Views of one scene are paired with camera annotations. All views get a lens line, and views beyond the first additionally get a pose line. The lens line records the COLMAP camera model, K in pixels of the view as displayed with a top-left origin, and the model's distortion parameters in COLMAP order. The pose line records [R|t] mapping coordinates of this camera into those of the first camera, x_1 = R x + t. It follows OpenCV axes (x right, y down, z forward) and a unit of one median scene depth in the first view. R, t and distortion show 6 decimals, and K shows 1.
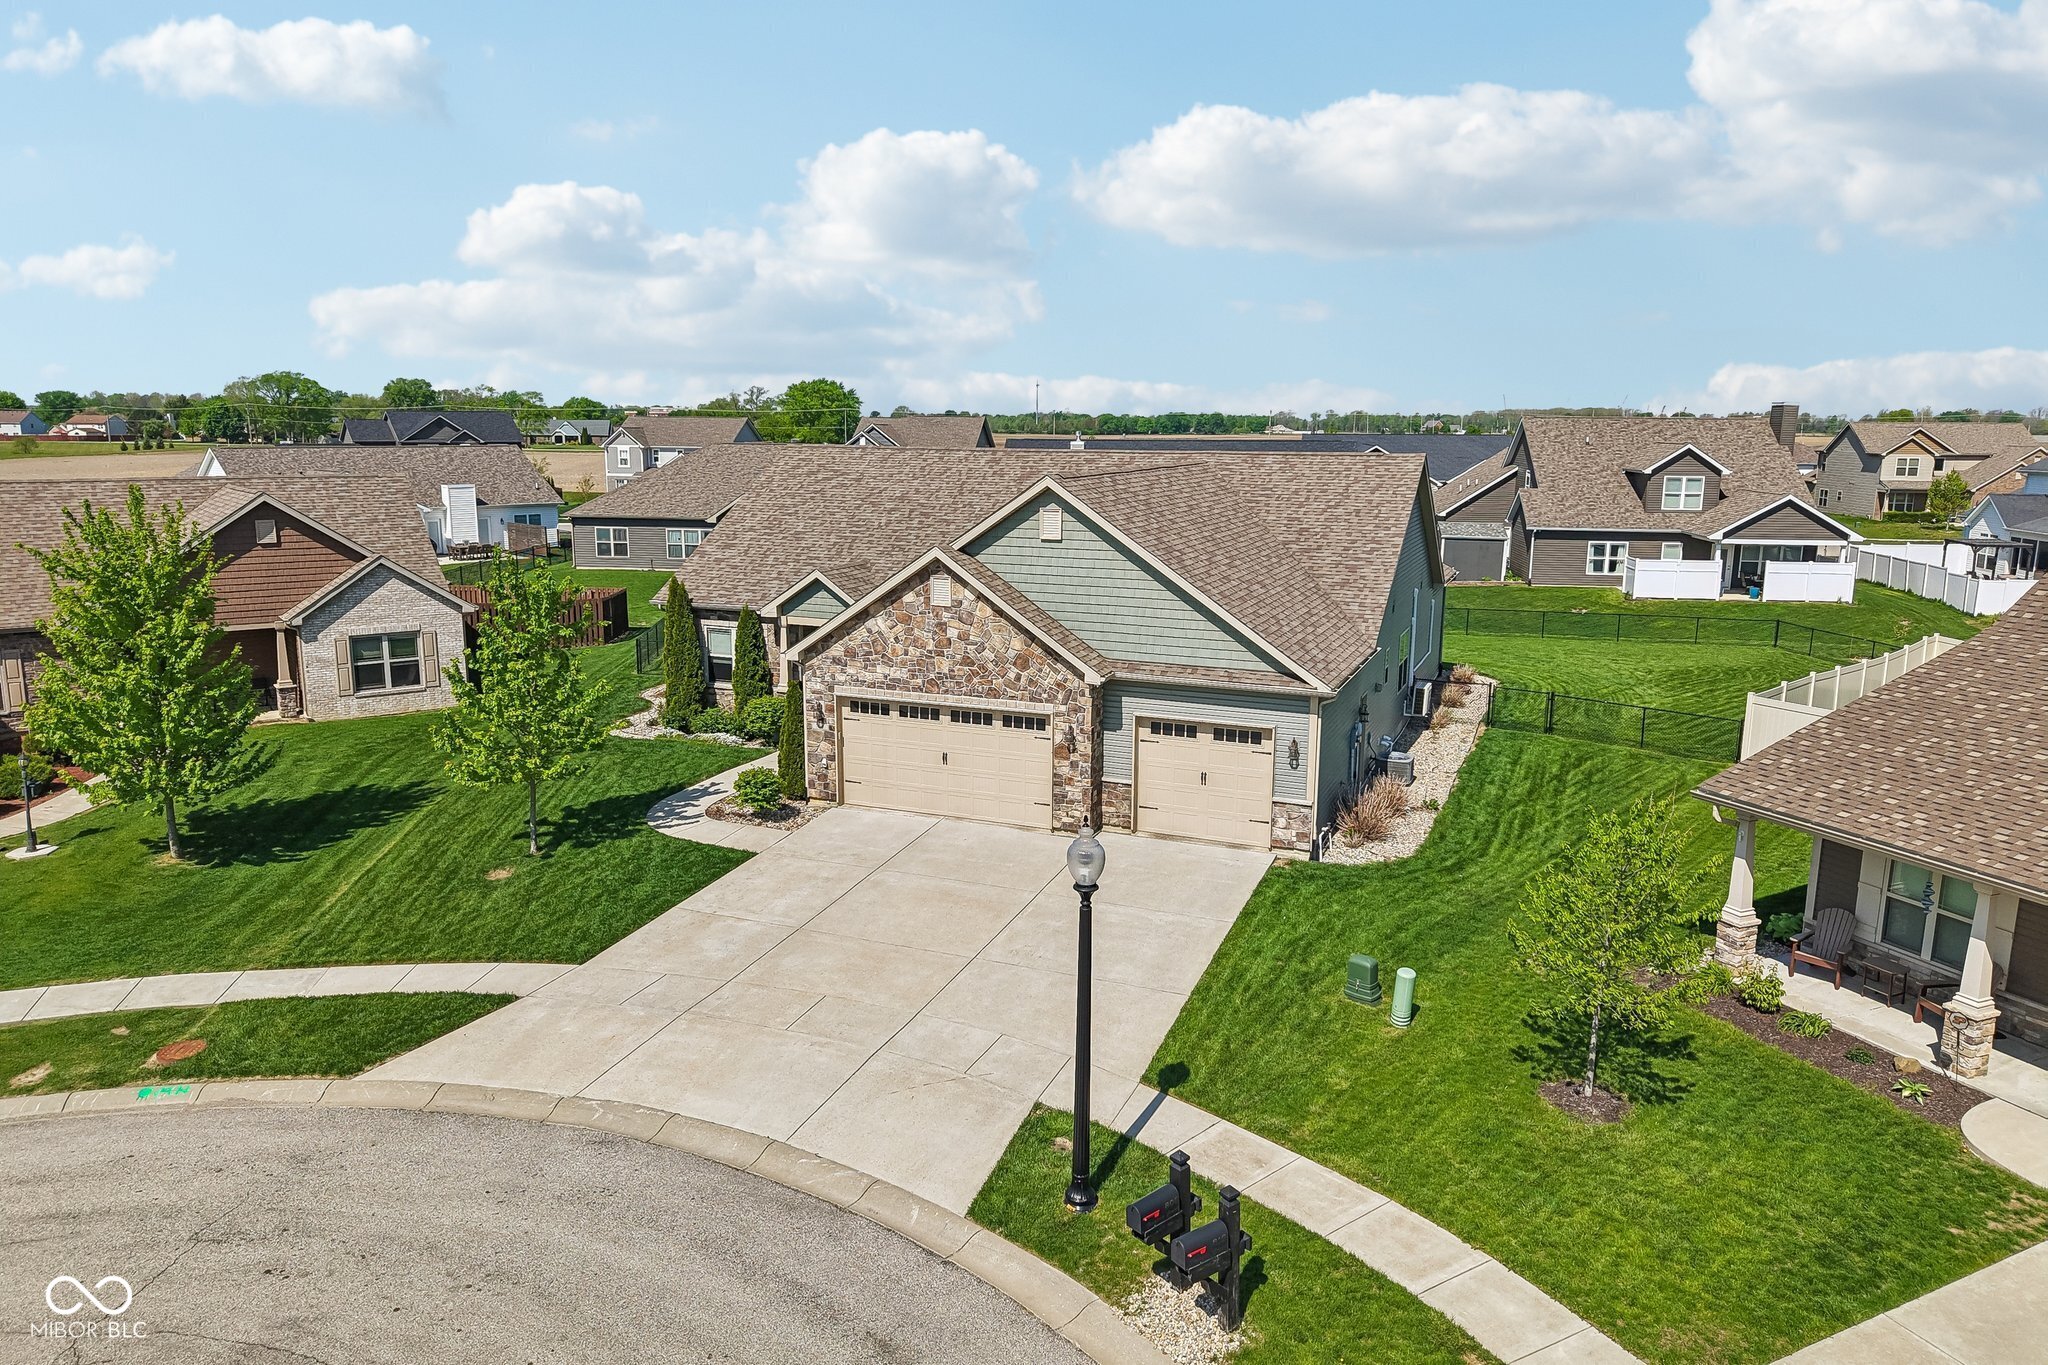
lens RADIAL K [[1368.0, 0, 1024.4], [0, 1368.0, 700.6], [0, 0, 1]] dist [0.038254, -0.046413]
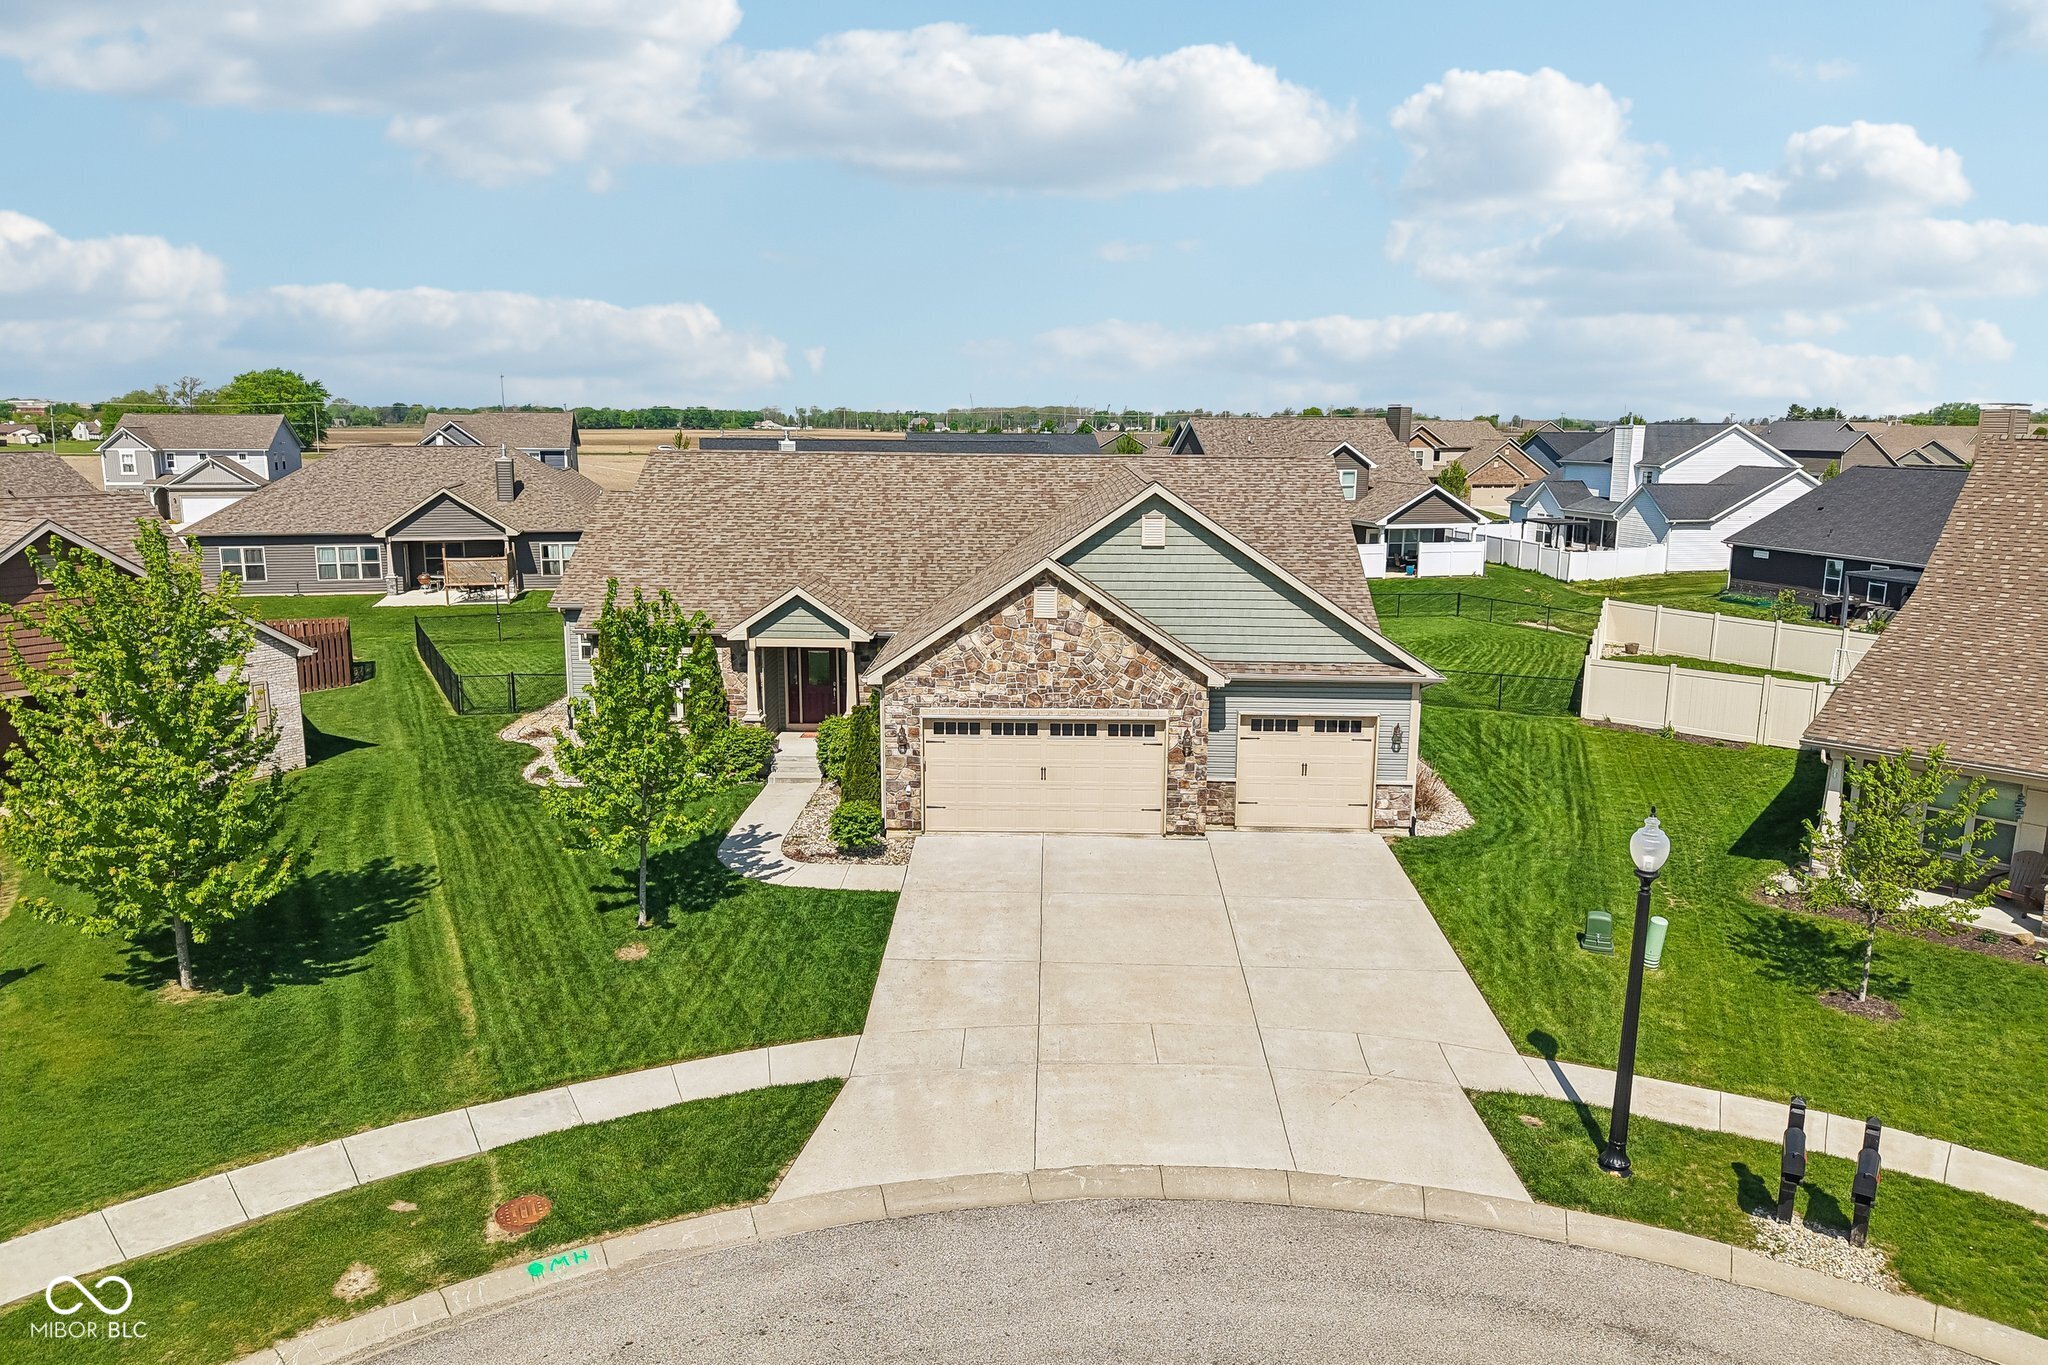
lens RADIAL K [[1380.2, 0, 1024.0], [0, 1380.2, 682.5], [0, 0, 1]] dist [0.037767, -0.057706]
pose [[0.931782, -0.069101, 0.356382, -0.430107], [0.072979, 0.997330, 0.002570, -0.026838], [-0.355608, 0.023614, 0.934337, 0.087367]]
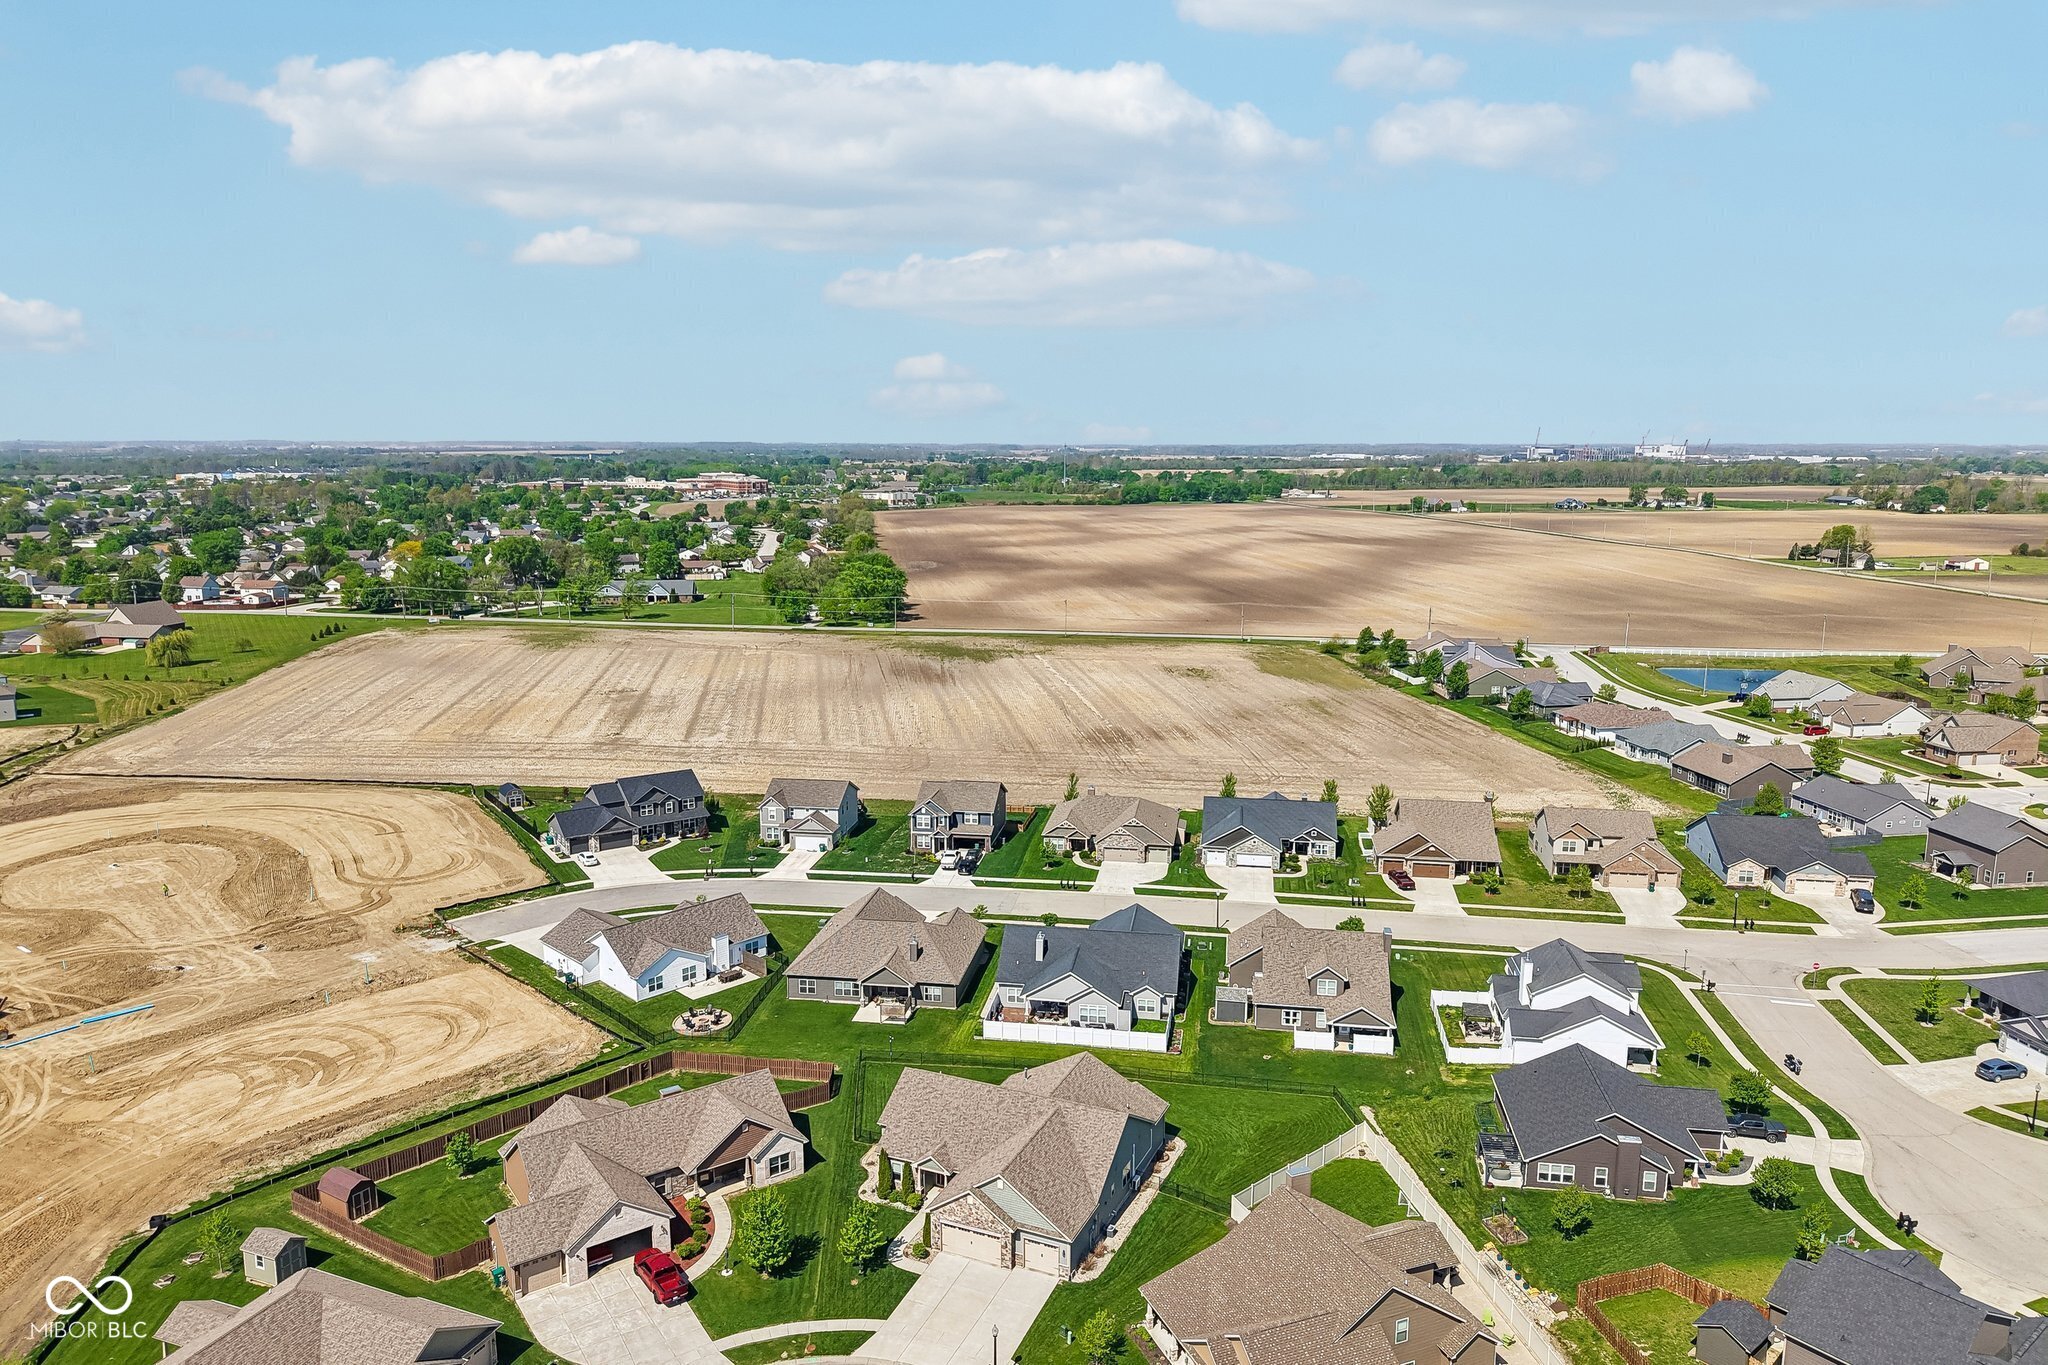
lens RADIAL K [[1368.0, 0, 1024.4], [0, 1368.0, 700.6], [0, 0, 1]] dist [0.038254, -0.046413]
pose [[0.999674, -0.003752, -0.025265, 0.178975], [0.003430, 0.999913, -0.012775, -1.356859], [0.025311, 0.012684, 0.999599, -2.658220]]
